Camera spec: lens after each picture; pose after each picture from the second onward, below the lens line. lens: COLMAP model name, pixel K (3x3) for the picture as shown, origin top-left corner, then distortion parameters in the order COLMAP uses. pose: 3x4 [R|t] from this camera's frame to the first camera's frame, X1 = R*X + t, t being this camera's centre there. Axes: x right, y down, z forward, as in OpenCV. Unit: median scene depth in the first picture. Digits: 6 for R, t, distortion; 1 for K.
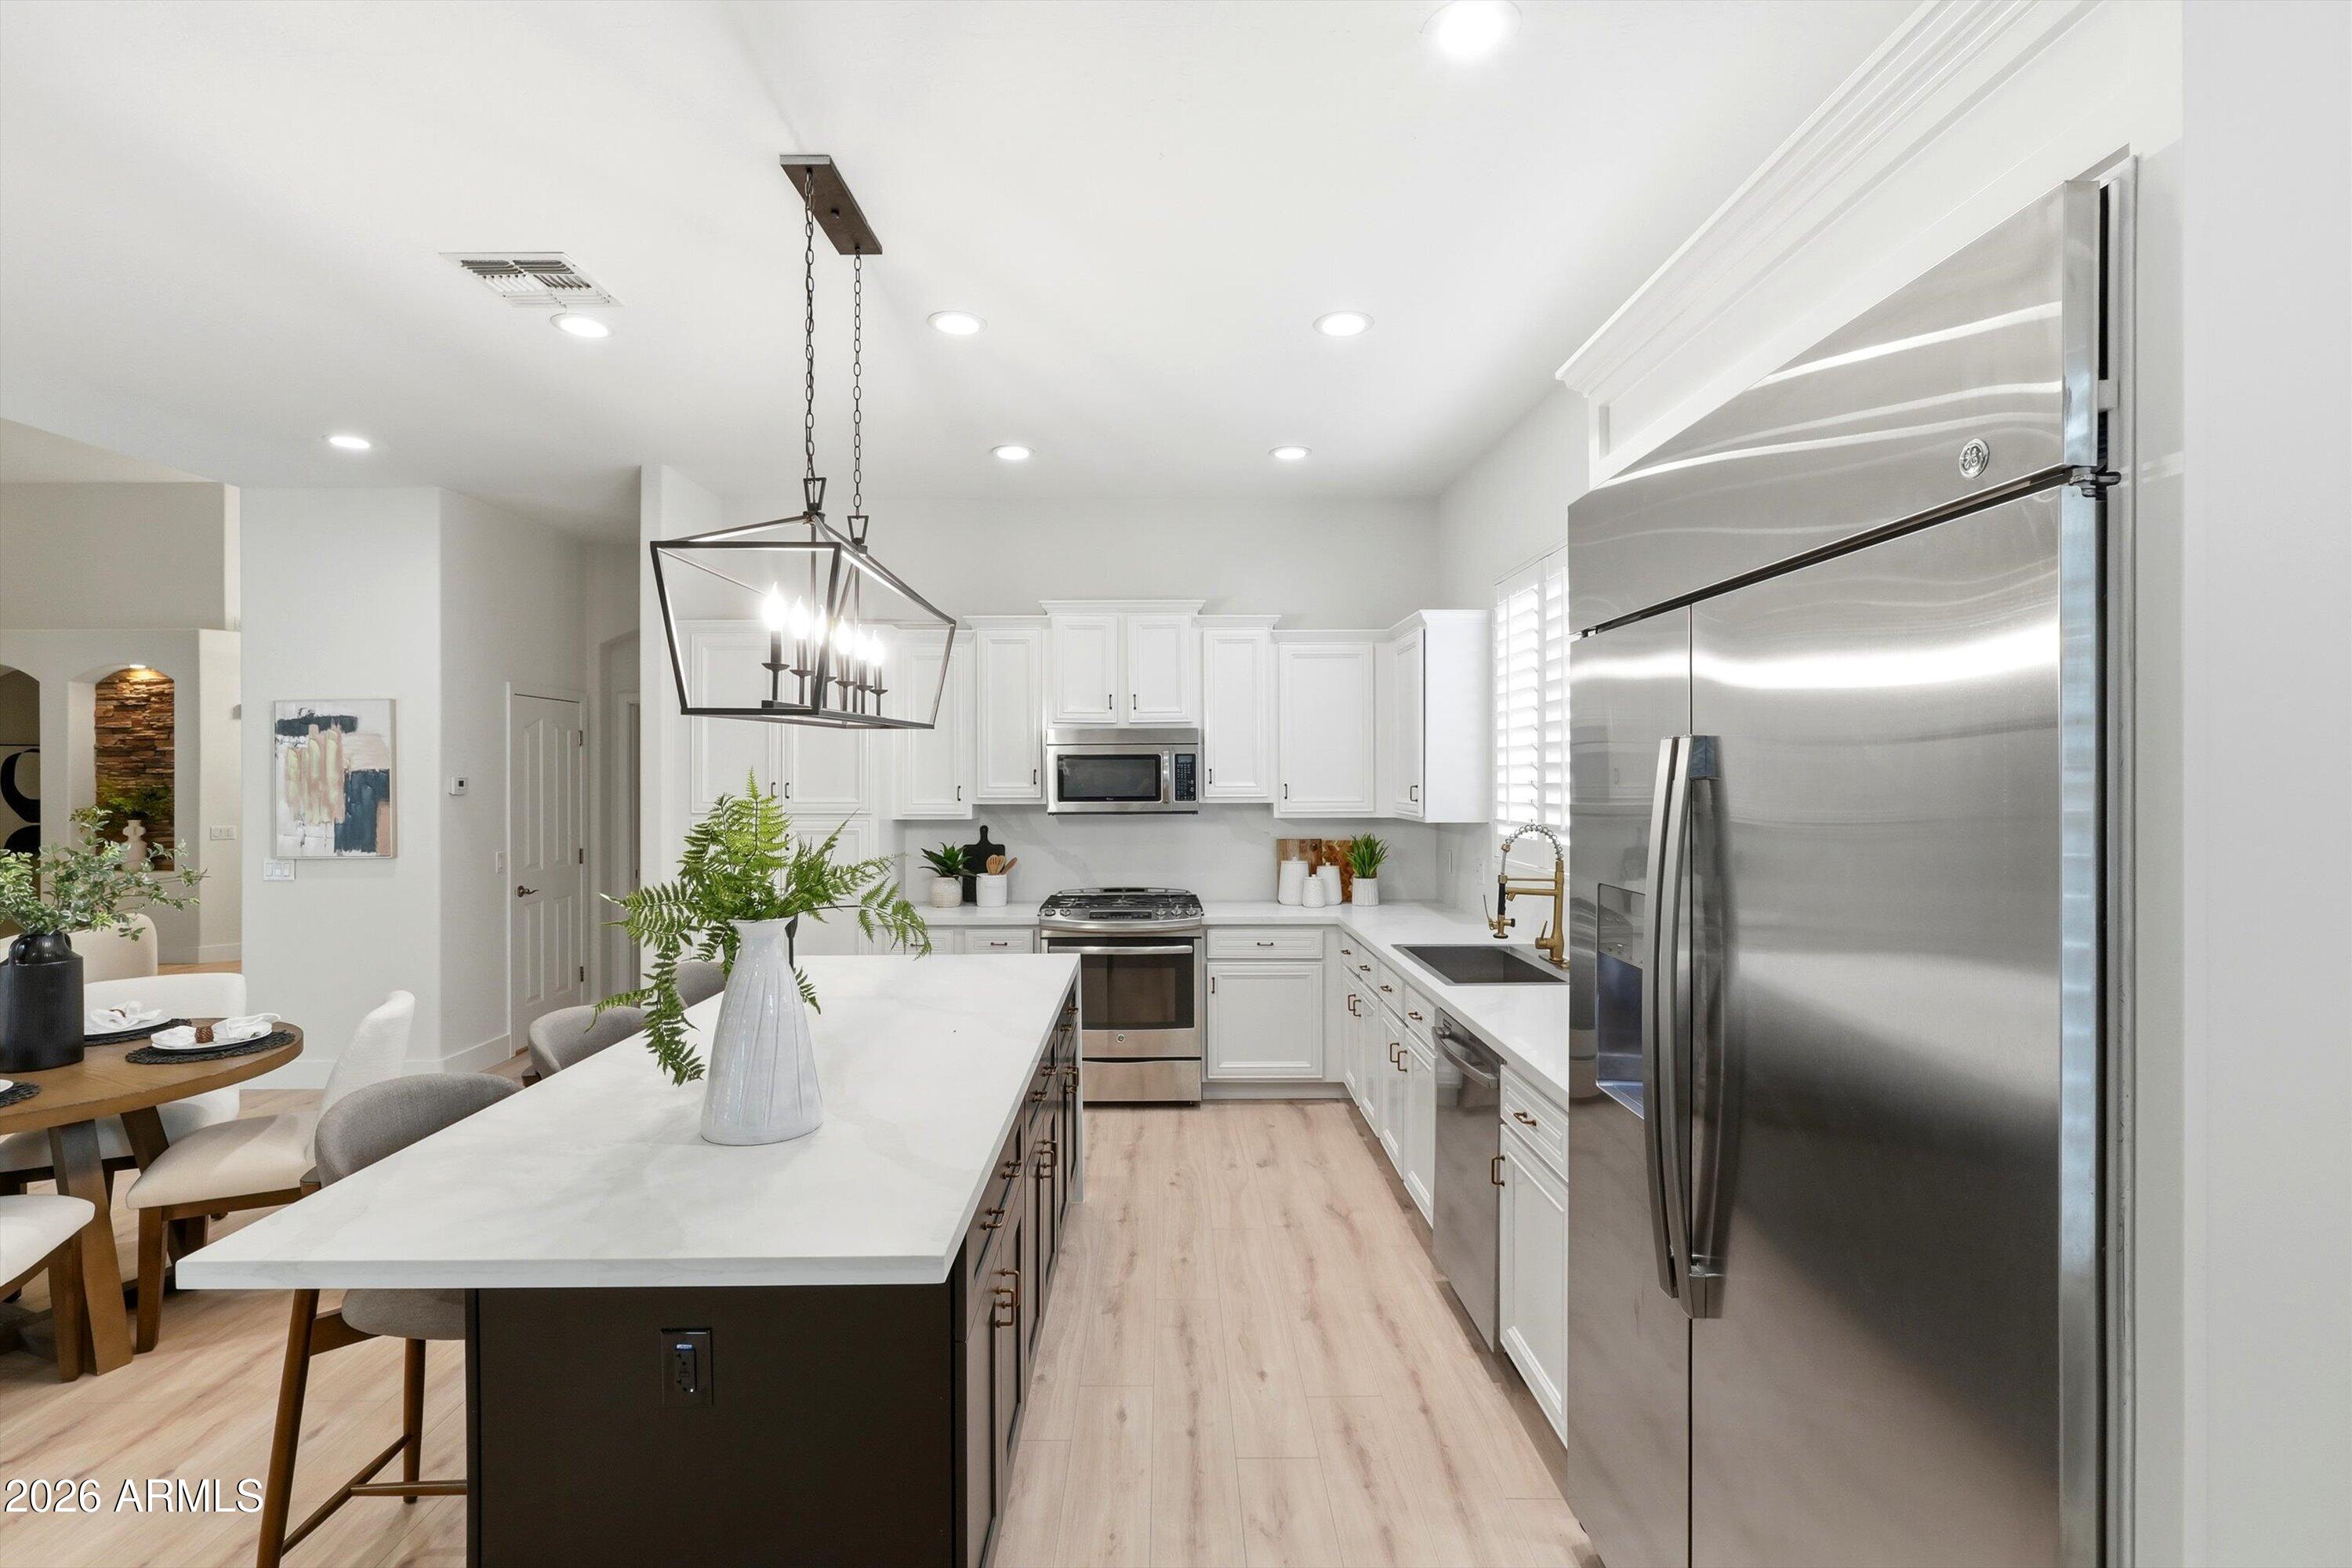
lens RADIAL K [[1107.0, 0, 1172.4], [0, 1107.0, 782.0], [0, 0, 1]] dist [-0.004711, 0.002840]
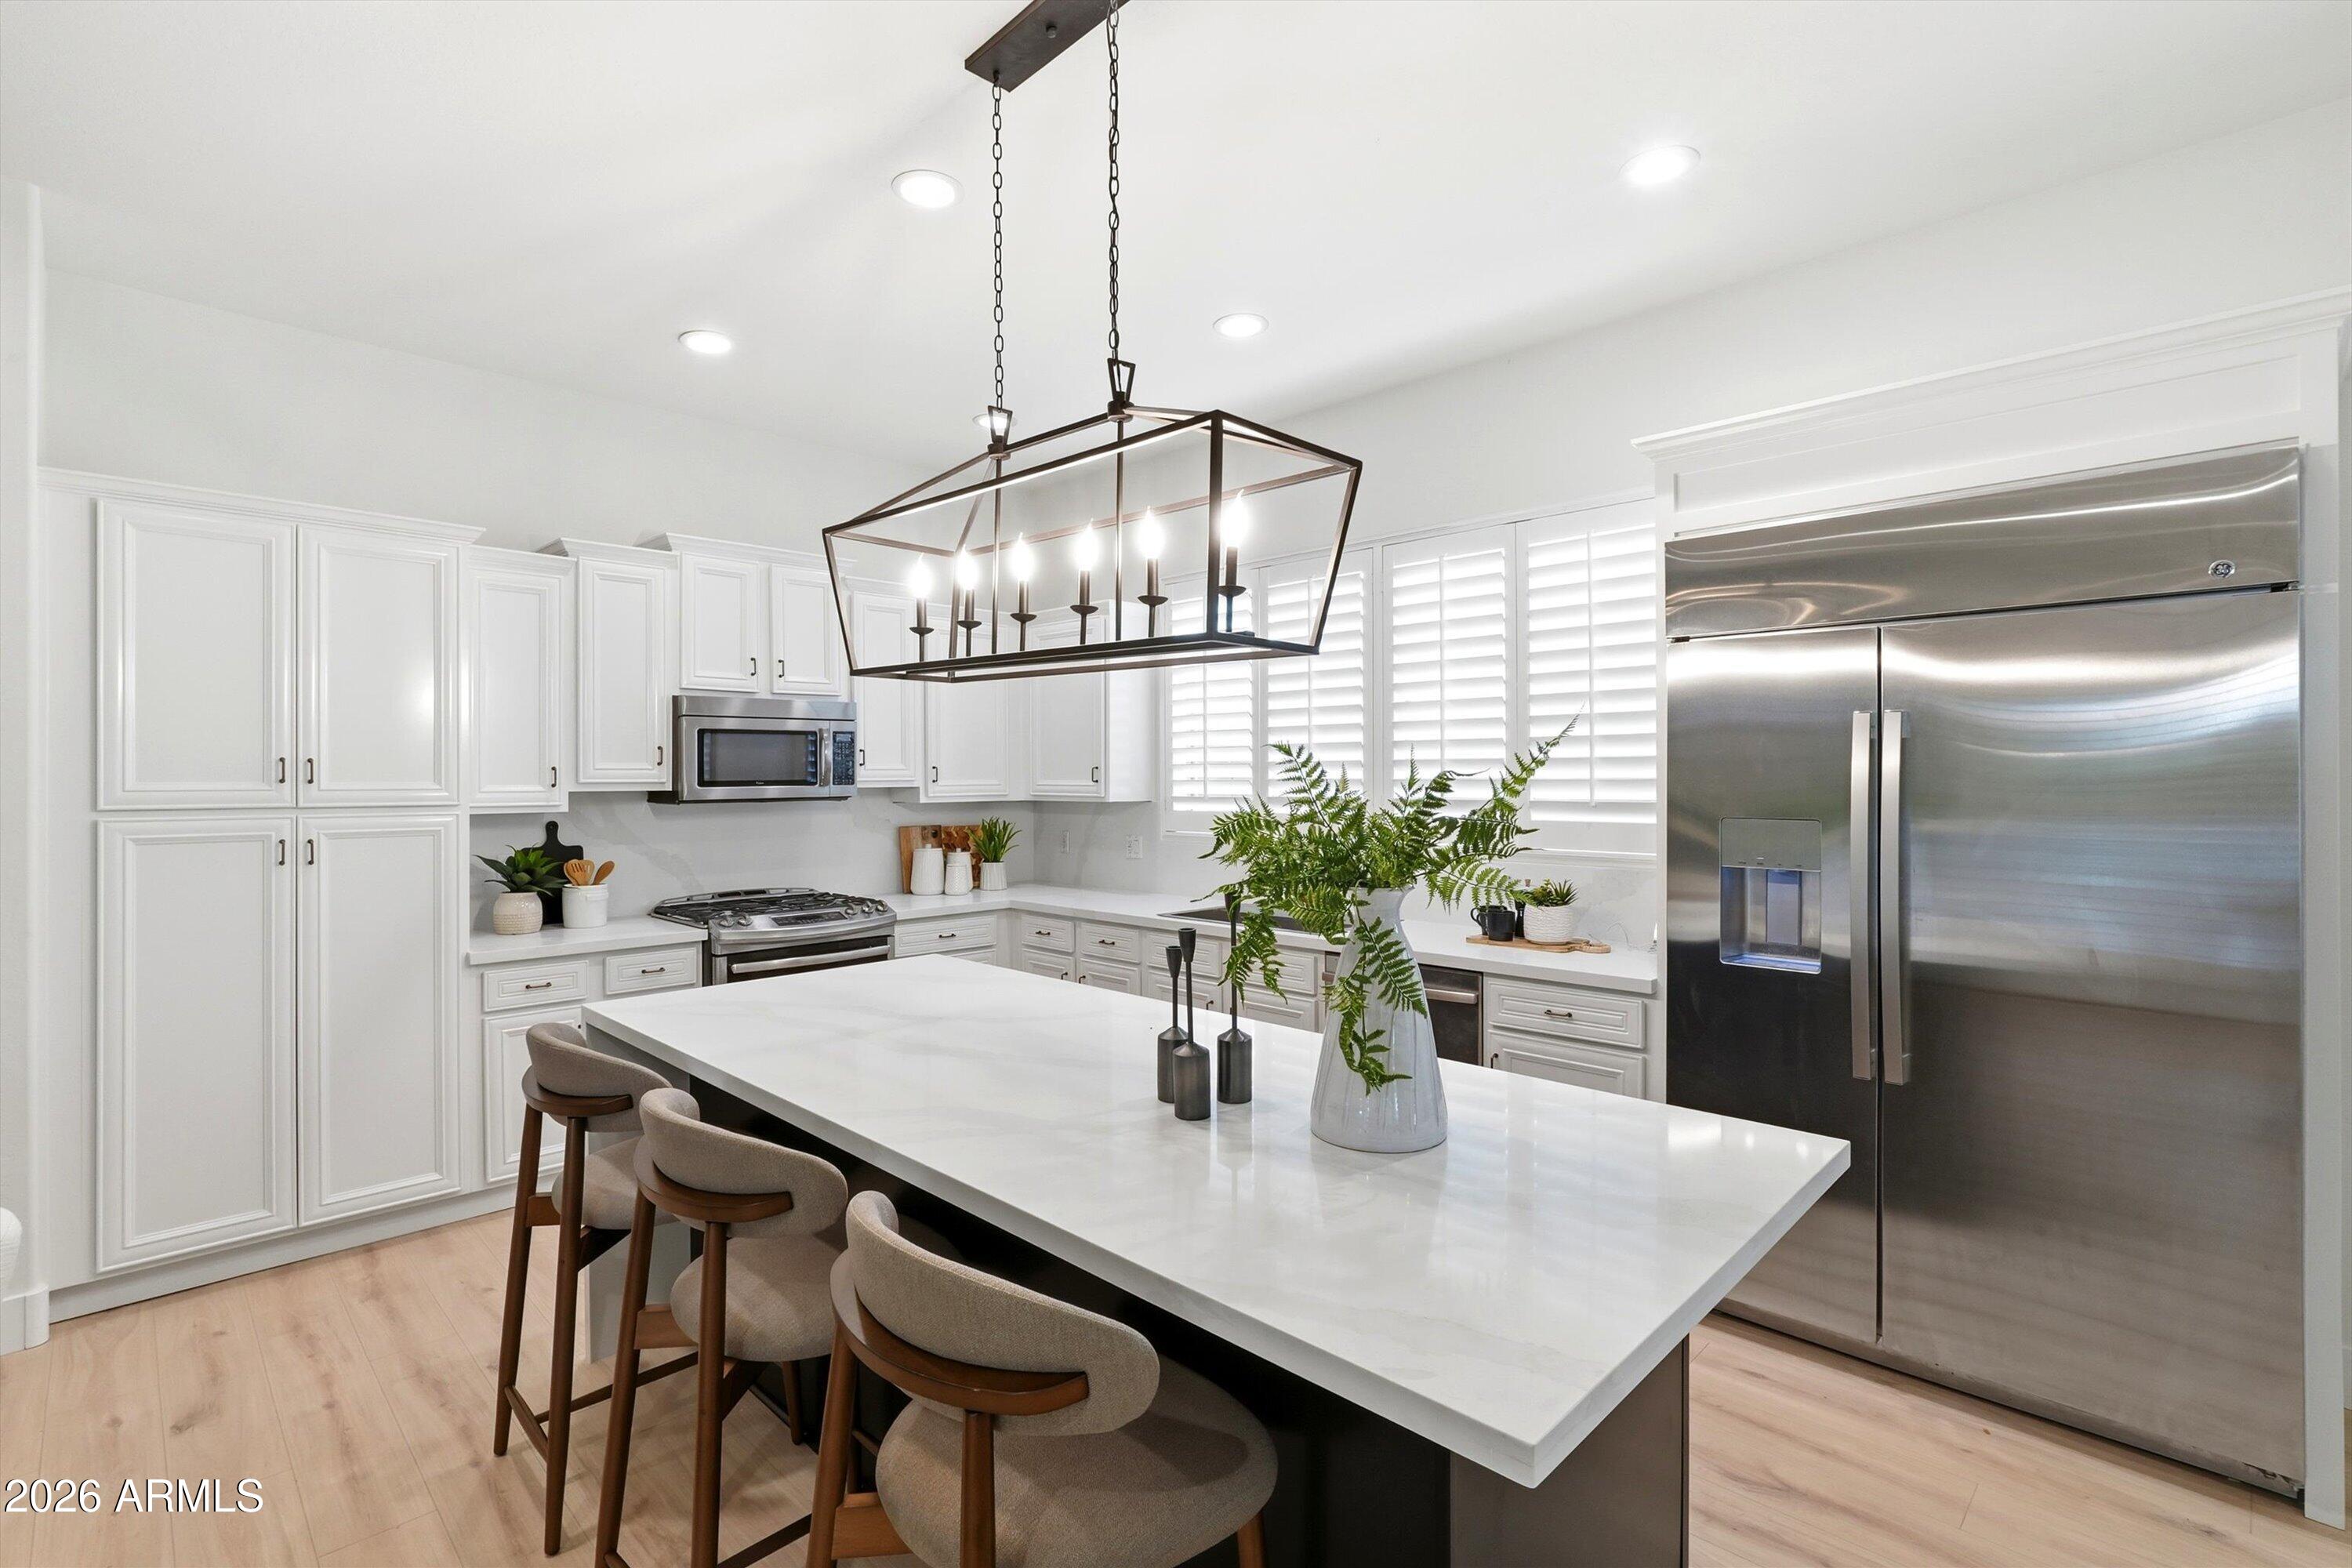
lens RADIAL K [[1107.0, 0, 1167.9], [0, 1107.0, 787.1], [0, 0, 1]] dist [-0.004711, 0.002840]
pose [[0.722534, -0.007679, 0.691292, -0.406318], [0.006897, 0.999969, 0.003900, 0.017003], [-0.691301, 0.001950, 0.722565, 0.181926]]
